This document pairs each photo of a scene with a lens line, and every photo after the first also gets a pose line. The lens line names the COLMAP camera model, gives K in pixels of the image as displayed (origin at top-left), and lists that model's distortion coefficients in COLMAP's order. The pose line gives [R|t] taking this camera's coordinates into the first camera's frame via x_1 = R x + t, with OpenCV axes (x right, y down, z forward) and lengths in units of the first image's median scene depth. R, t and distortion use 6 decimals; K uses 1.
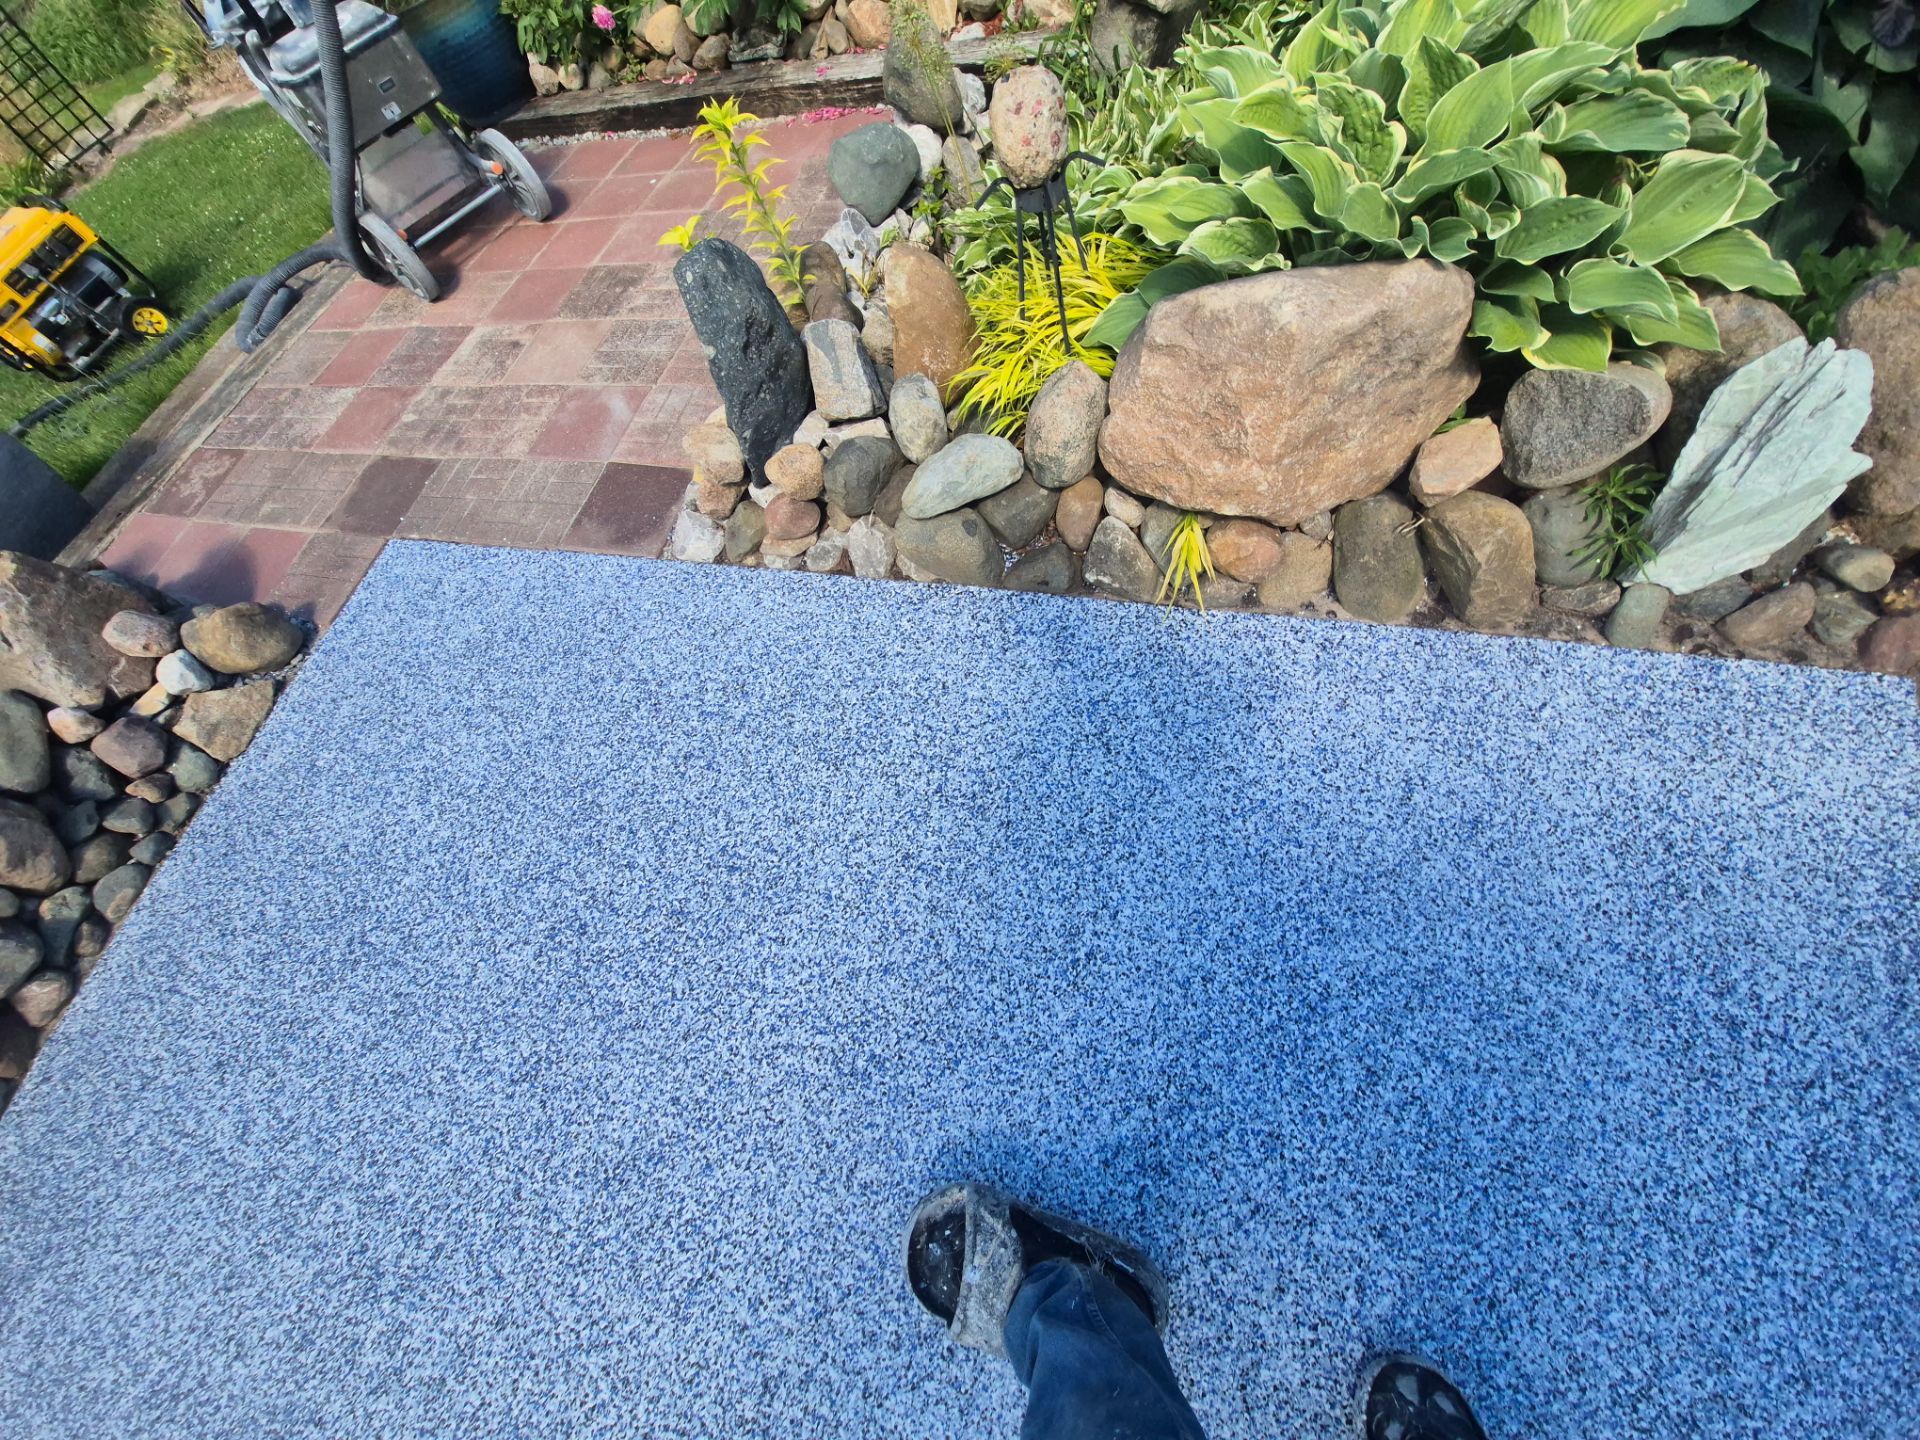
lens RADIAL K [[708.2, 0, 984.4], [0, 708.2, 709.0], [0, 0, 1]] dist [0.001313, -0.009058]
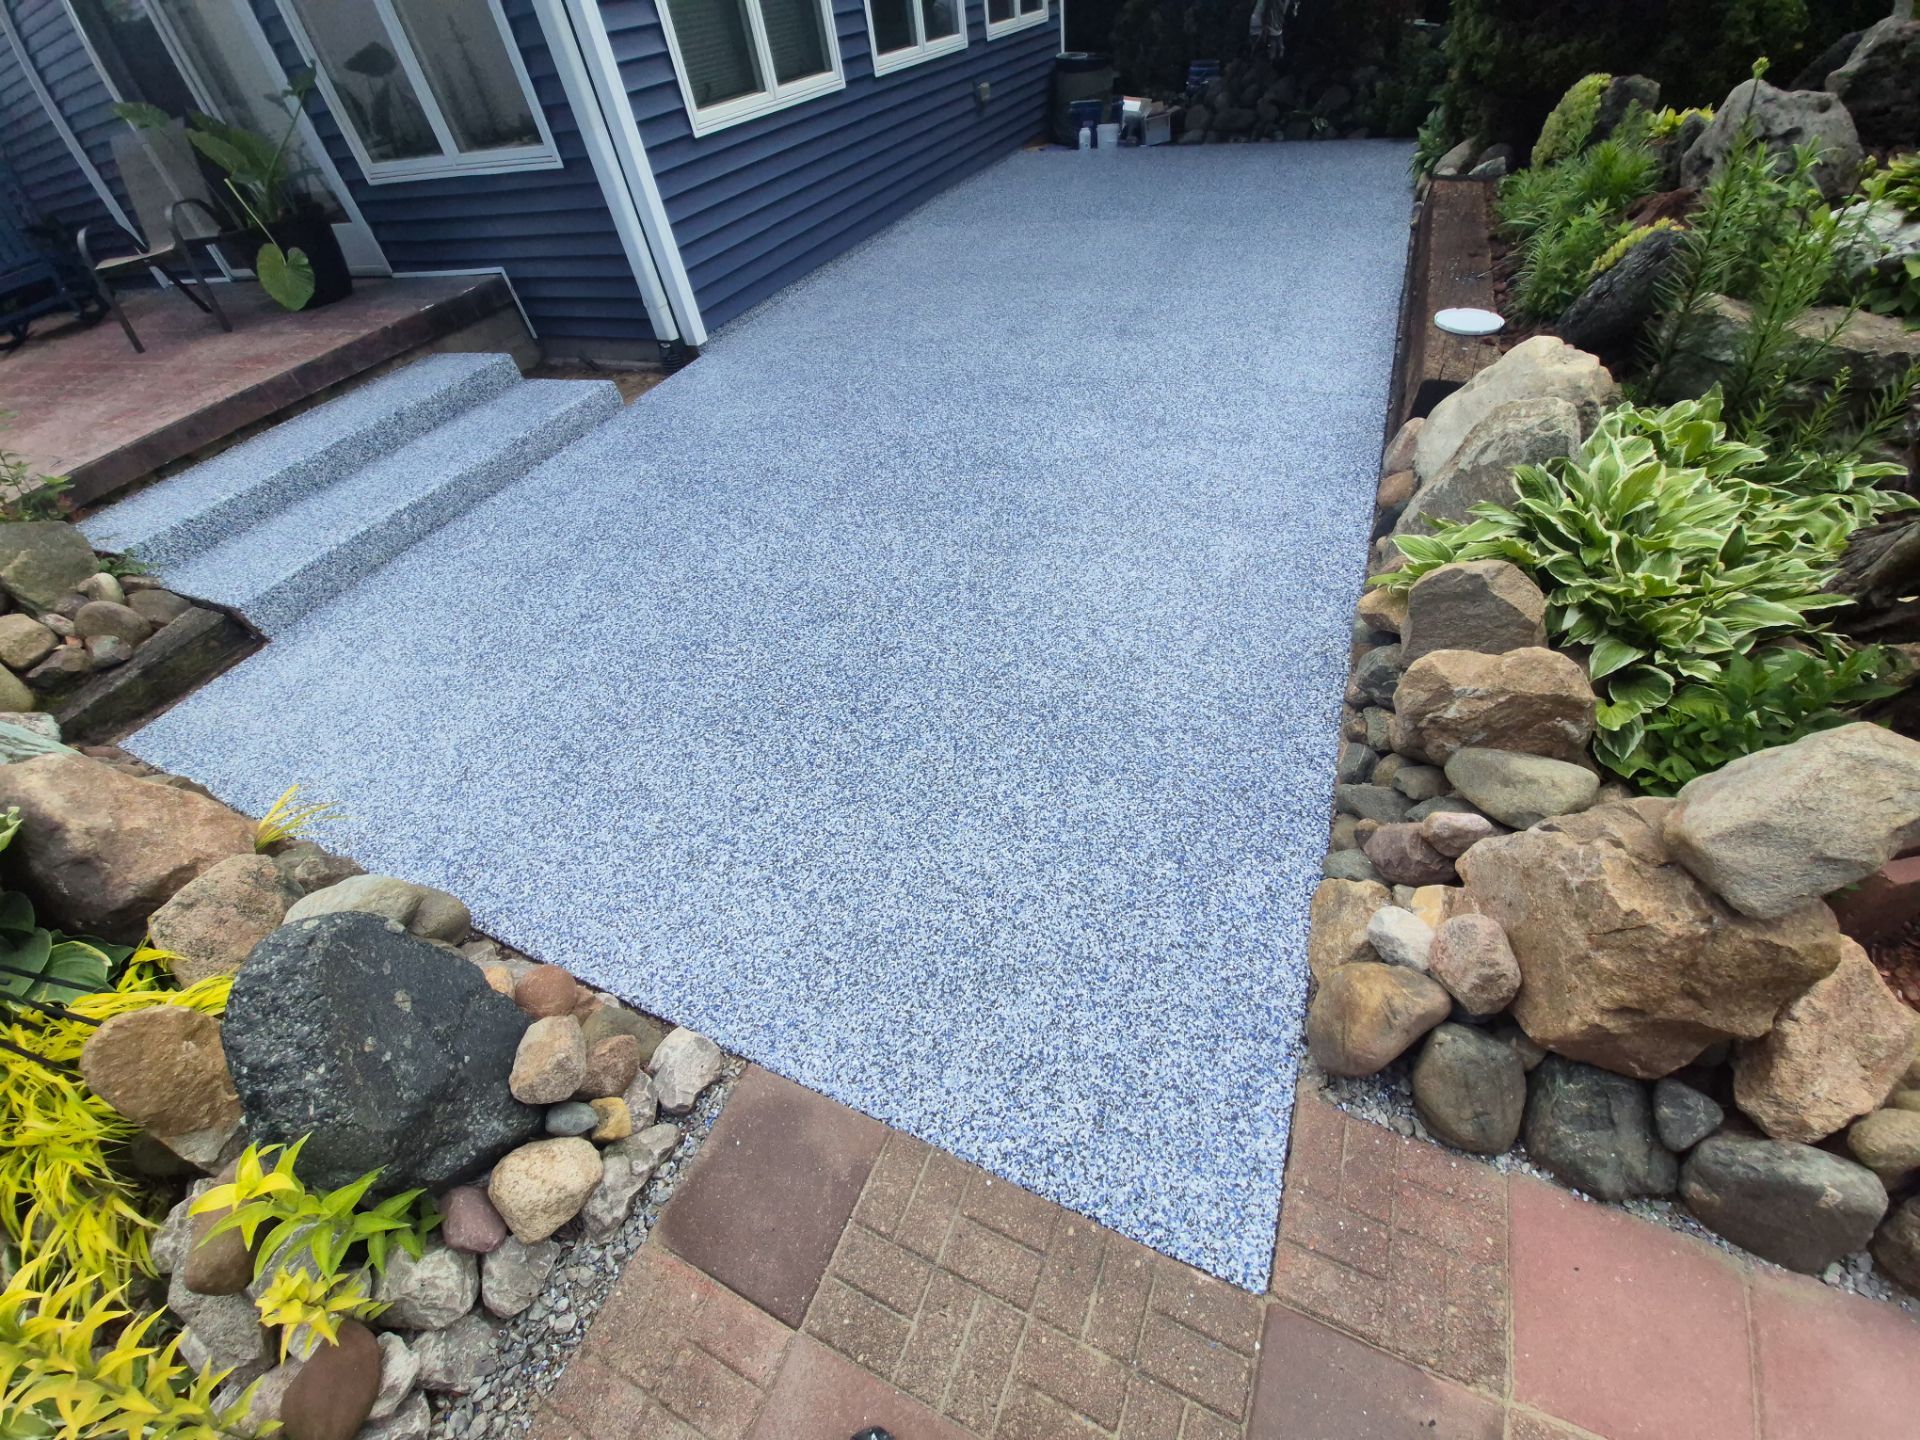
lens RADIAL K [[757.9, 0, 962.0], [0, 757.9, 715.2], [0, 0, 1]] dist [0.000614, -0.011334]
pose [[-0.939635, 0.080618, 0.332545, -1.476175], [0.290394, -0.326166, 0.899604, -1.138253], [0.180989, 0.941869, 0.283066, 0.723280]]
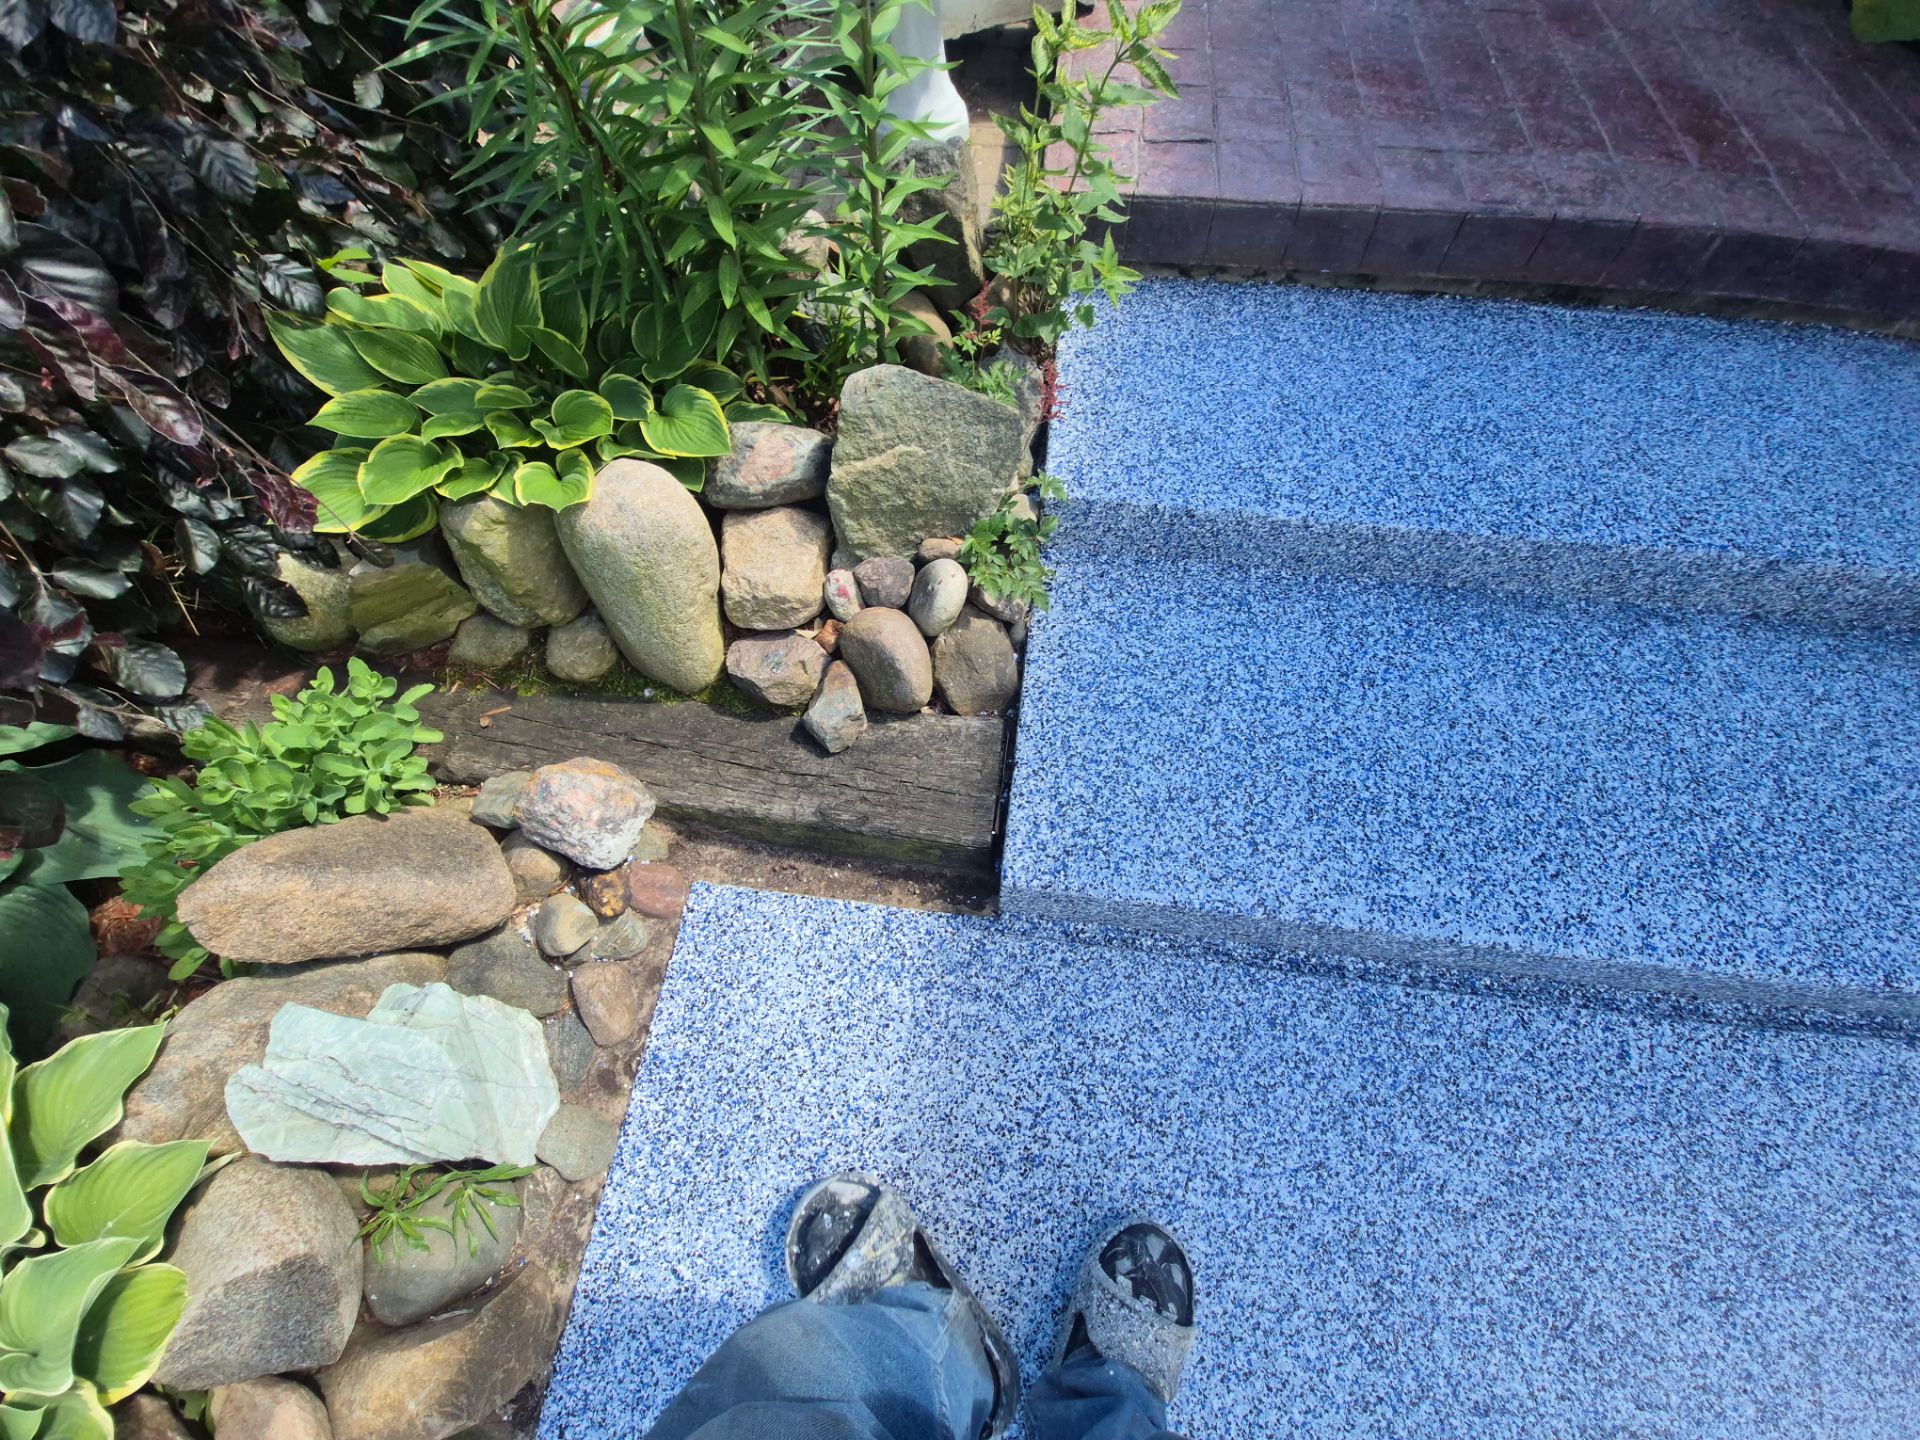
lens RADIAL K [[758.8, 0, 951.3], [0, 758.8, 716.4], [0, 0, 1]] dist [-0.000282, -0.011597]
pose [[-0.096477, -0.792501, 0.602192, 0.770981], [0.915765, 0.166360, 0.365648, -0.141865], [-0.389957, 0.586743, 0.709694, -0.112478]]
